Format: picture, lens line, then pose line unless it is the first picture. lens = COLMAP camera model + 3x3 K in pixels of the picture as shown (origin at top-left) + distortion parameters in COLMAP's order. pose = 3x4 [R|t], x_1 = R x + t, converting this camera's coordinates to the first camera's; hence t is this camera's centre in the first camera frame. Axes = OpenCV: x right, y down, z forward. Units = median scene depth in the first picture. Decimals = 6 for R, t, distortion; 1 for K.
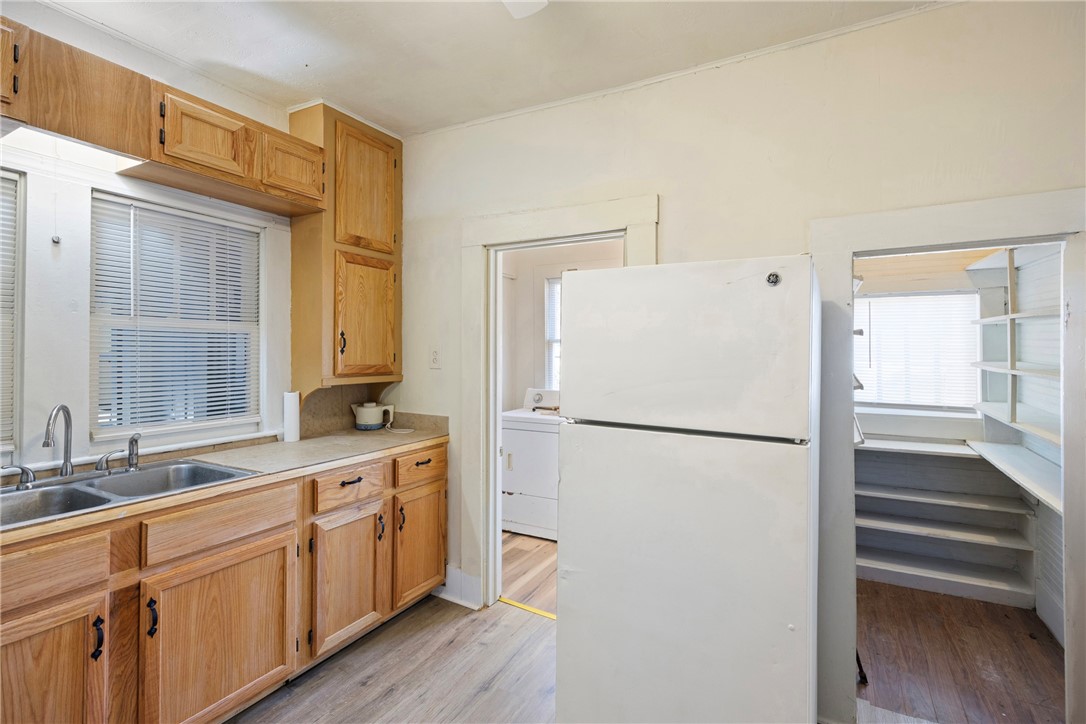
lens RADIAL K [[505.3, 0, 553.2], [0, 505.3, 351.3], [0, 0, 1]] dist [0.009377, 0.001385]
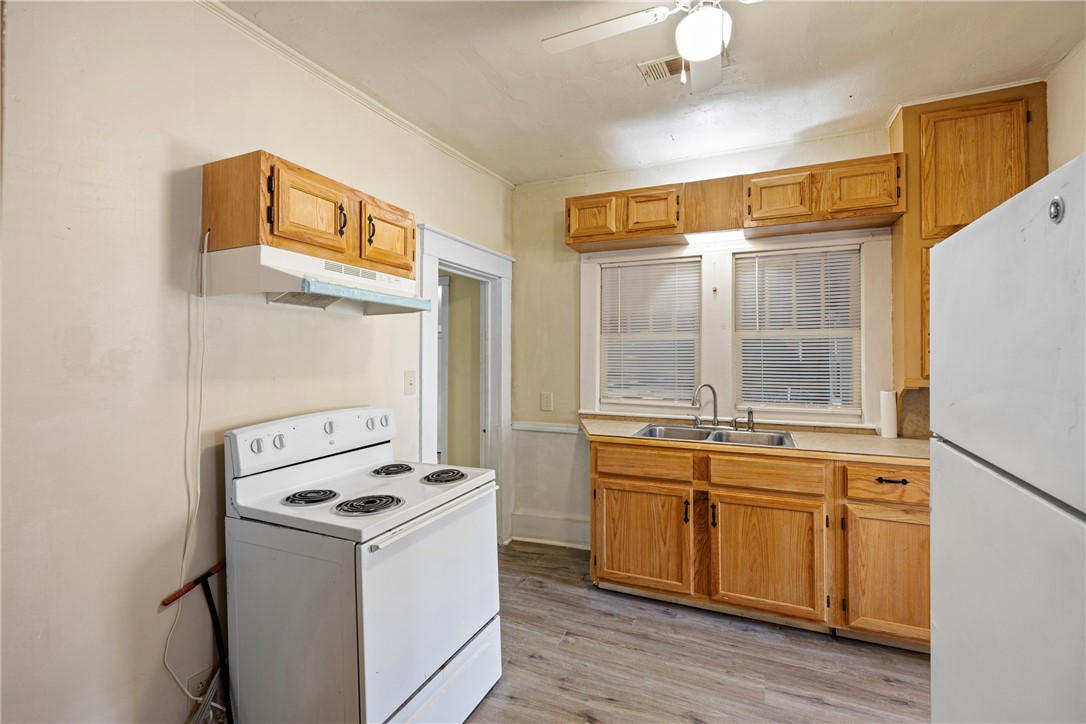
lens RADIAL K [[505.3, 0, 554.2], [0, 505.3, 357.6], [0, 0, 1]] dist [0.009377, 0.001385]
pose [[0.100512, 0.001487, -0.994935, 0.596848], [0.004226, 0.999989, 0.001922, 0.006904], [0.994927, -0.004398, 0.100504, 0.251257]]
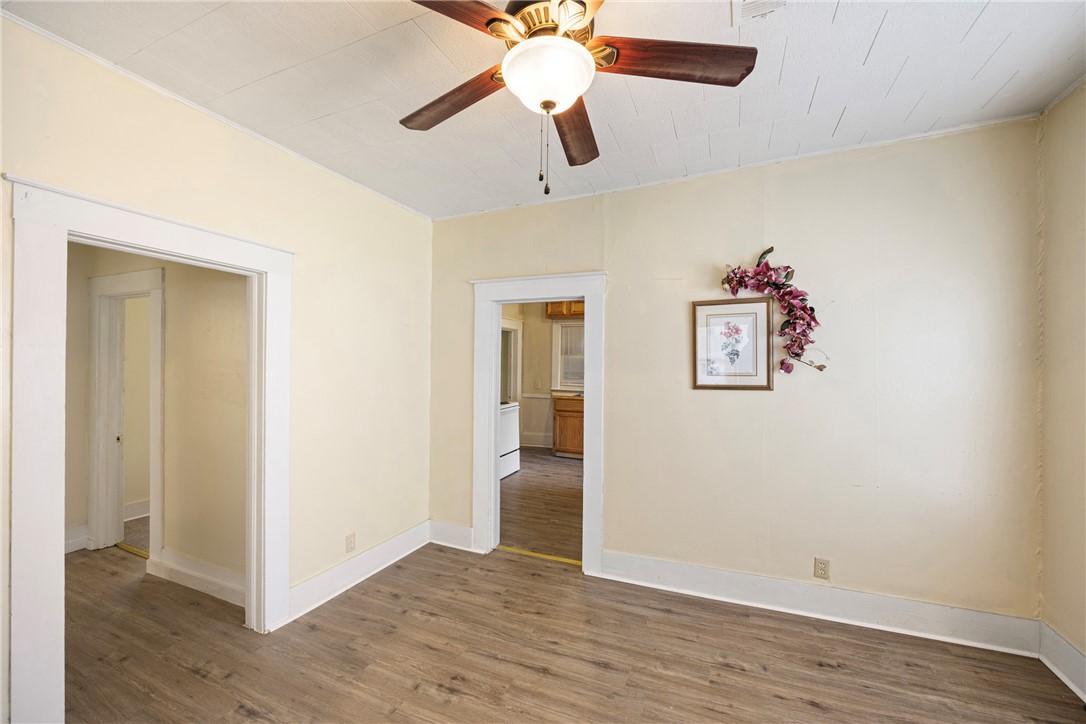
lens RADIAL K [[435.5, 0, 542.3], [0, 435.5, 363.9], [0, 0, 1]] dist [0.001414, 0.000304]
pose [[0.082556, 0.002406, -0.996584, 2.255053], [-0.006861, 0.999975, 0.001846, -0.006387], [0.996563, 0.006685, 0.082570, 0.158002]]
